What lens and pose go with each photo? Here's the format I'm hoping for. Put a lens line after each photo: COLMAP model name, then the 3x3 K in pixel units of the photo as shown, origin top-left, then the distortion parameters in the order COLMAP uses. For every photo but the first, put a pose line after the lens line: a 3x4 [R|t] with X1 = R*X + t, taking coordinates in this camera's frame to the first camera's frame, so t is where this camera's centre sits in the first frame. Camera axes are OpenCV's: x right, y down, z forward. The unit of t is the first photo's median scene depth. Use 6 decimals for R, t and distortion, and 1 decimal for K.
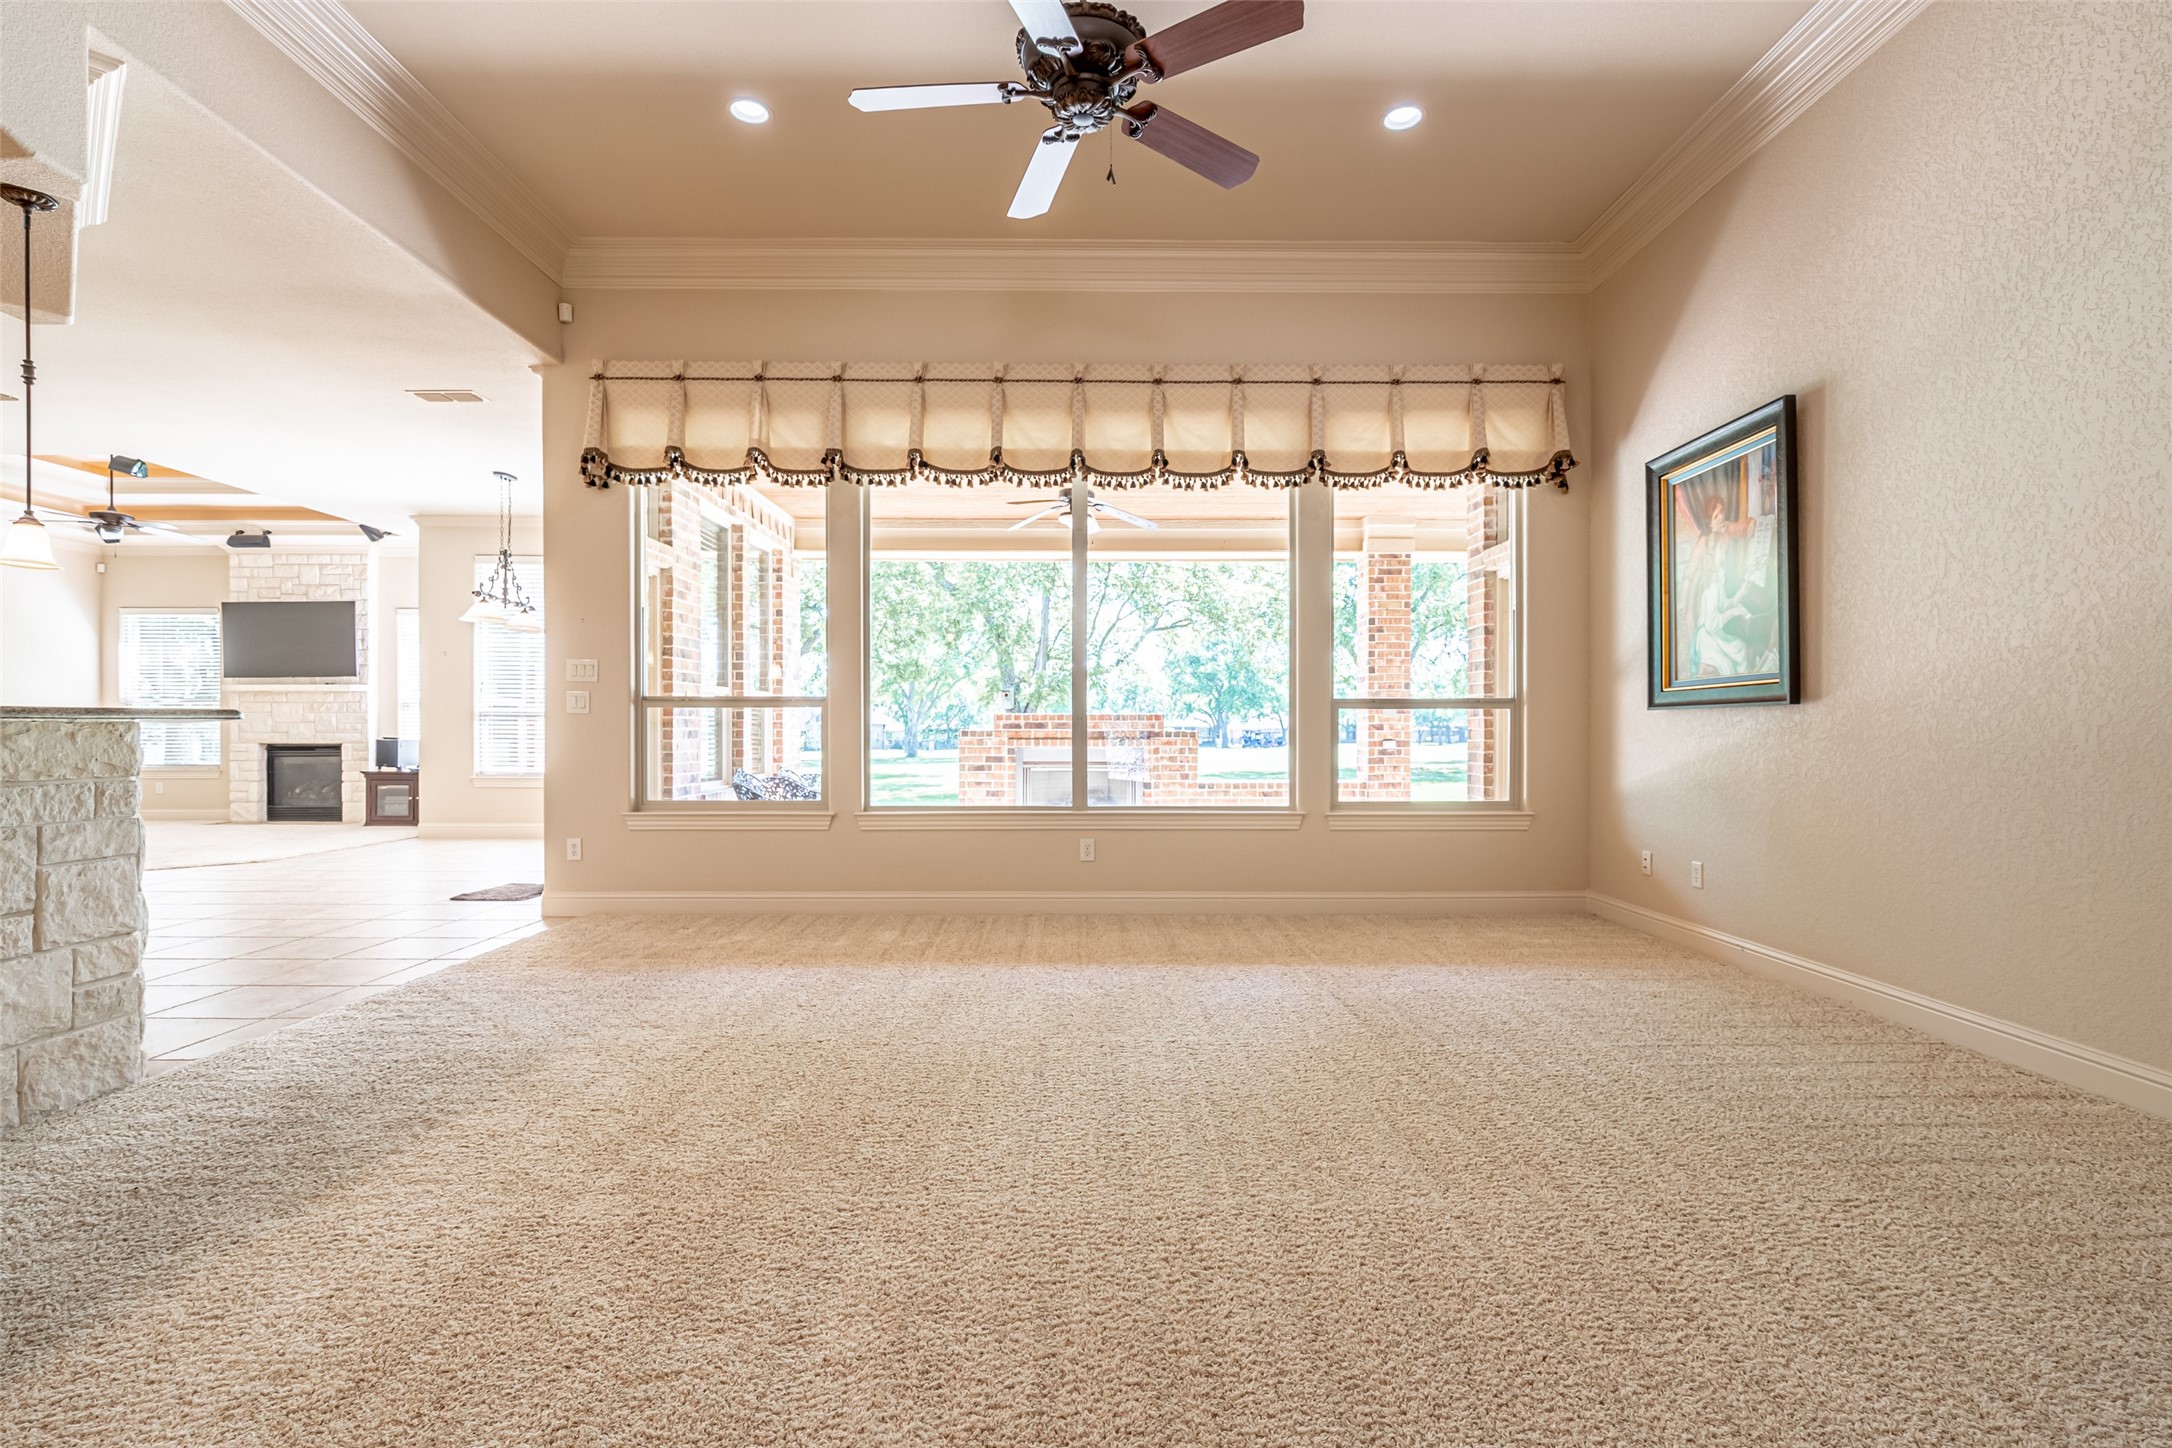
lens RADIAL K [[989.6, 0, 1087.1], [0, 989.6, 734.8], [0, 0, 1]] dist [-0.003941, 0.001092]
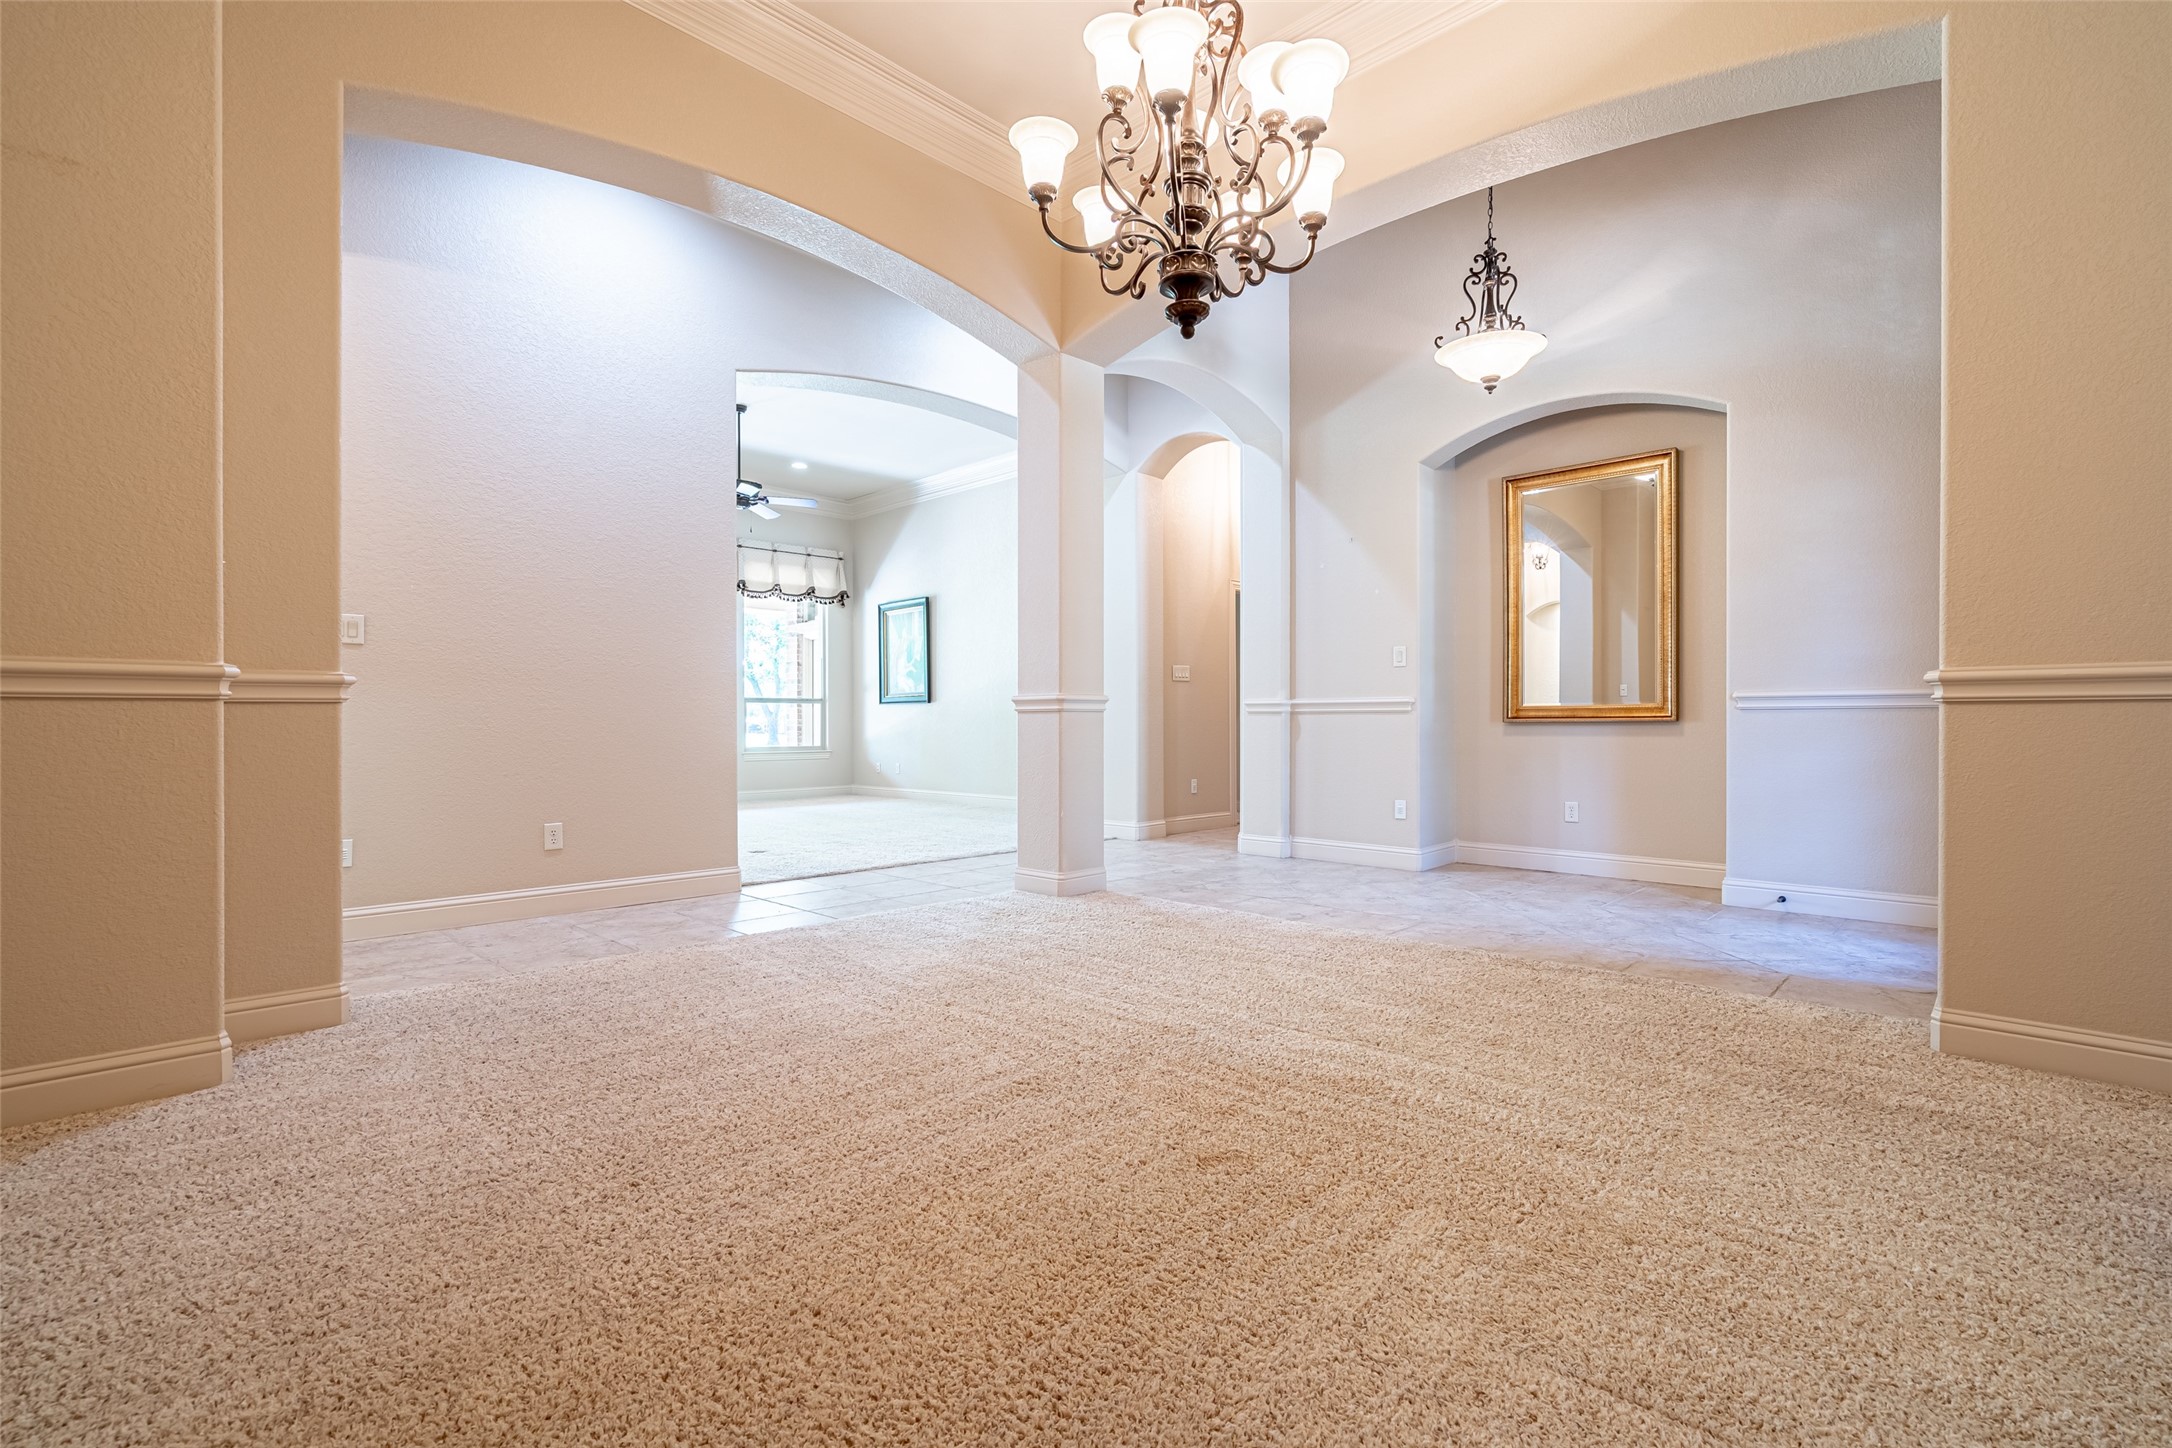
lens RADIAL K [[983.1, 0, 1087.0], [0, 983.1, 725.6], [0, 0, 1]] dist [-0.005202, 0.001908]
pose [[0.699045, -0.000786, 0.715077, -0.735365], [0.004854, 0.999982, -0.003646, 0.034312], [-0.715061, 0.006020, 0.699036, -0.967560]]
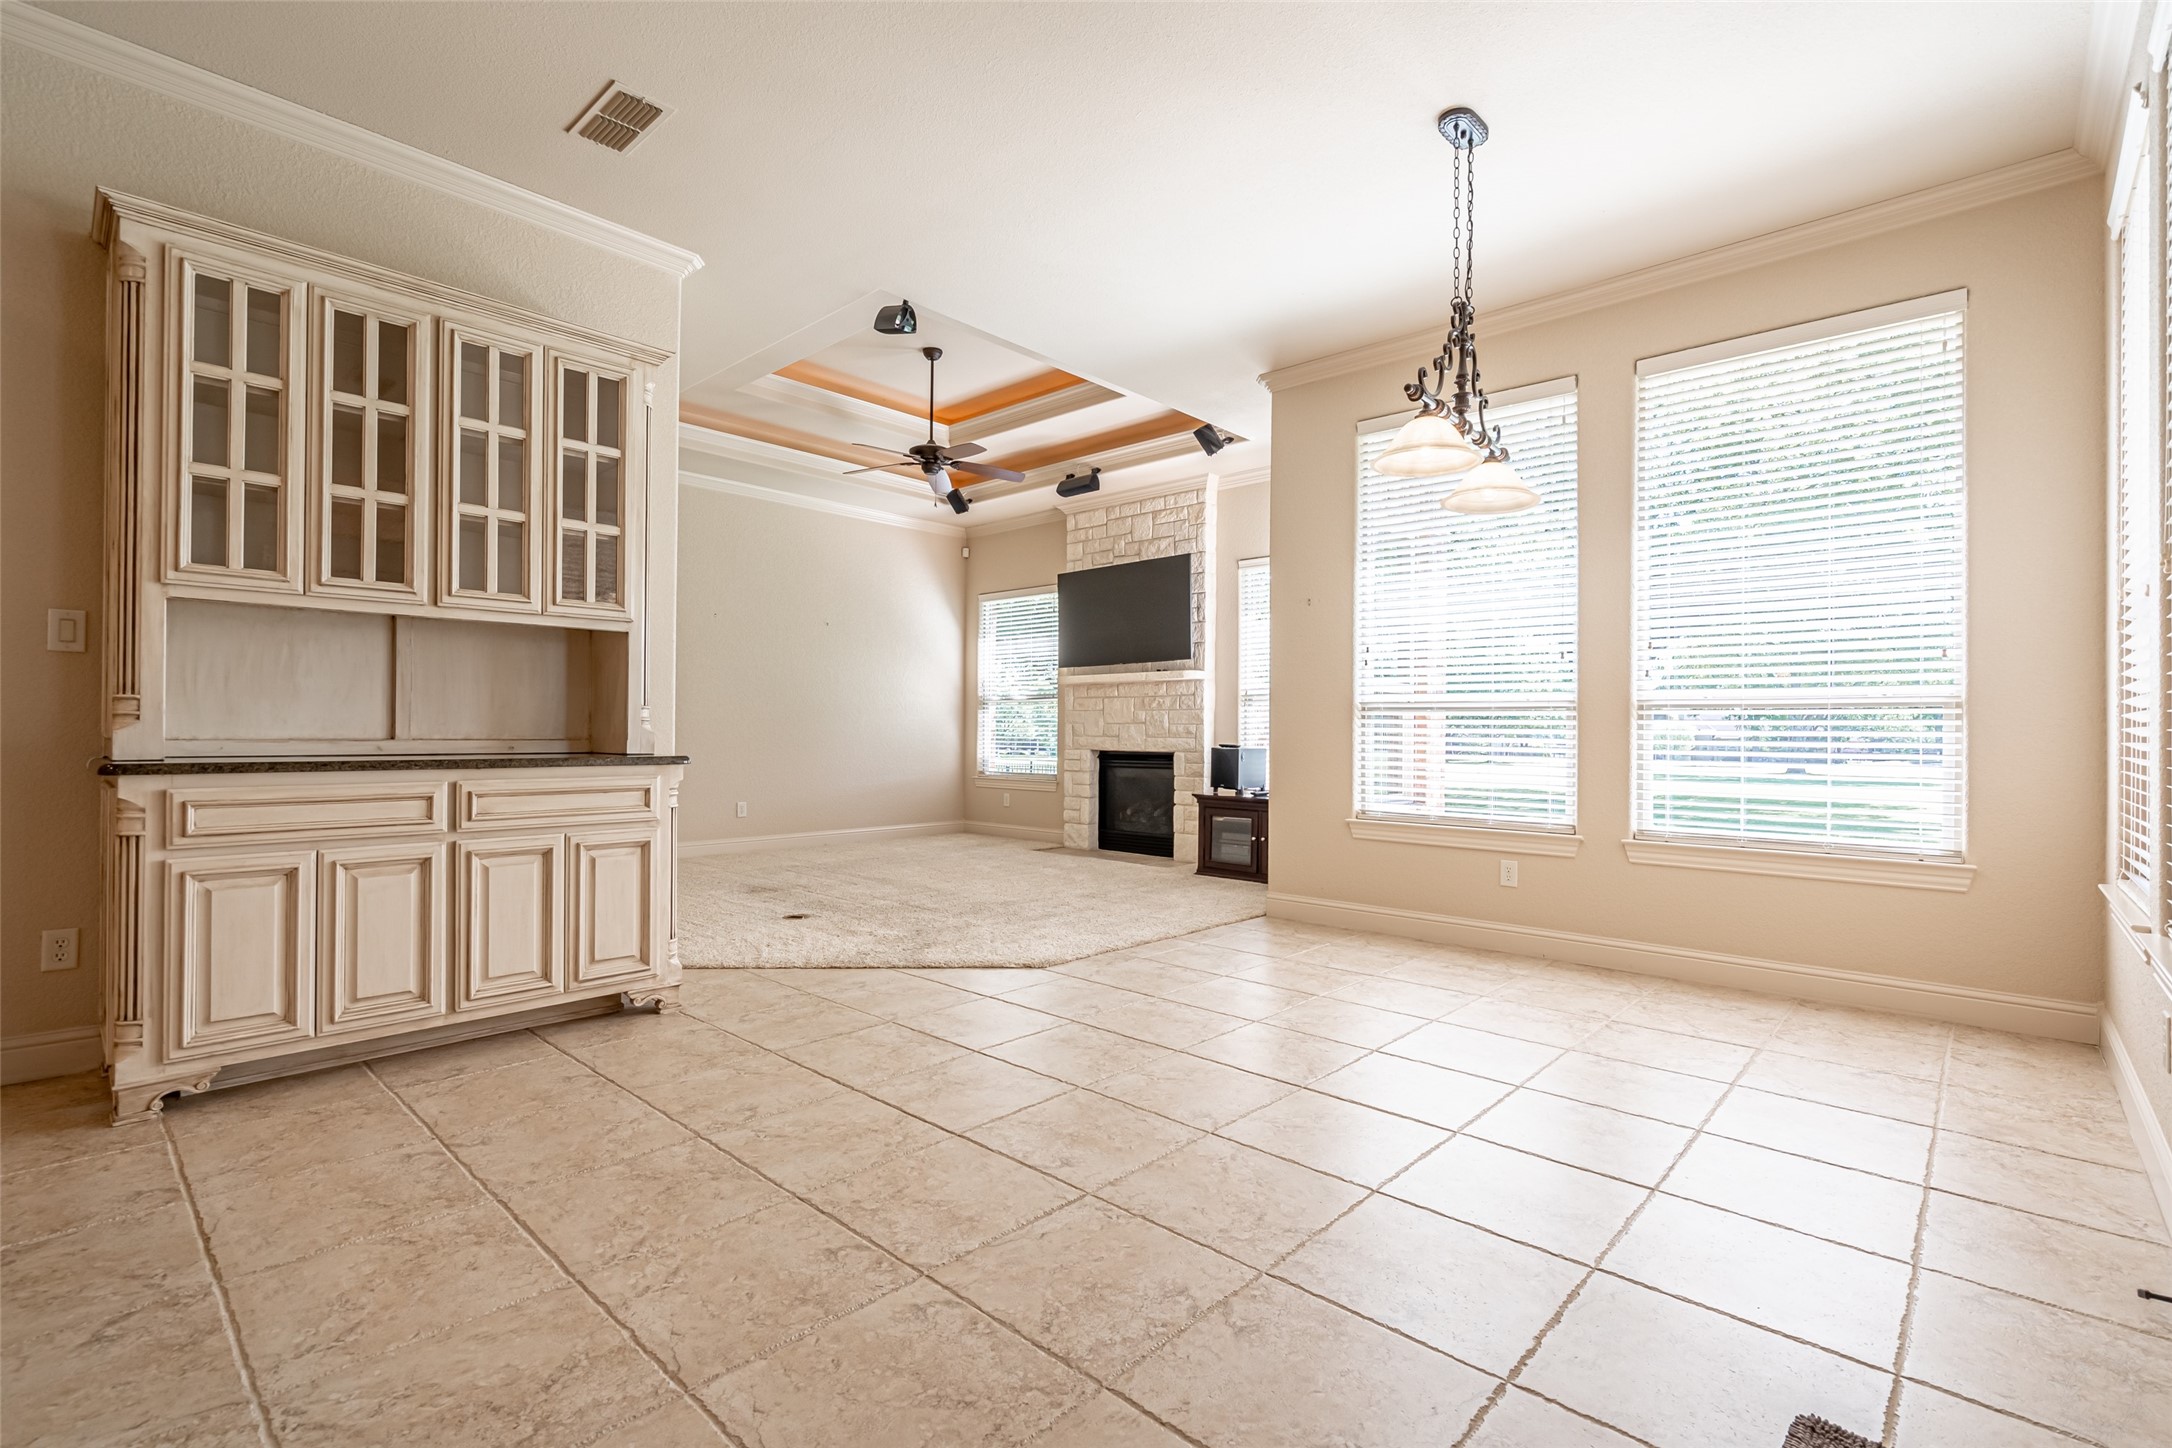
lens RADIAL K [[983.1, 0, 1087.0], [0, 983.1, 725.6], [0, 0, 1]] dist [-0.005202, 0.001908]
pose [[0.726941, 0.000730, -0.686699, -0.611919], [-0.010973, 0.999884, -0.010553, -0.004813], [0.686612, 0.015207, 0.726865, 0.865243]]
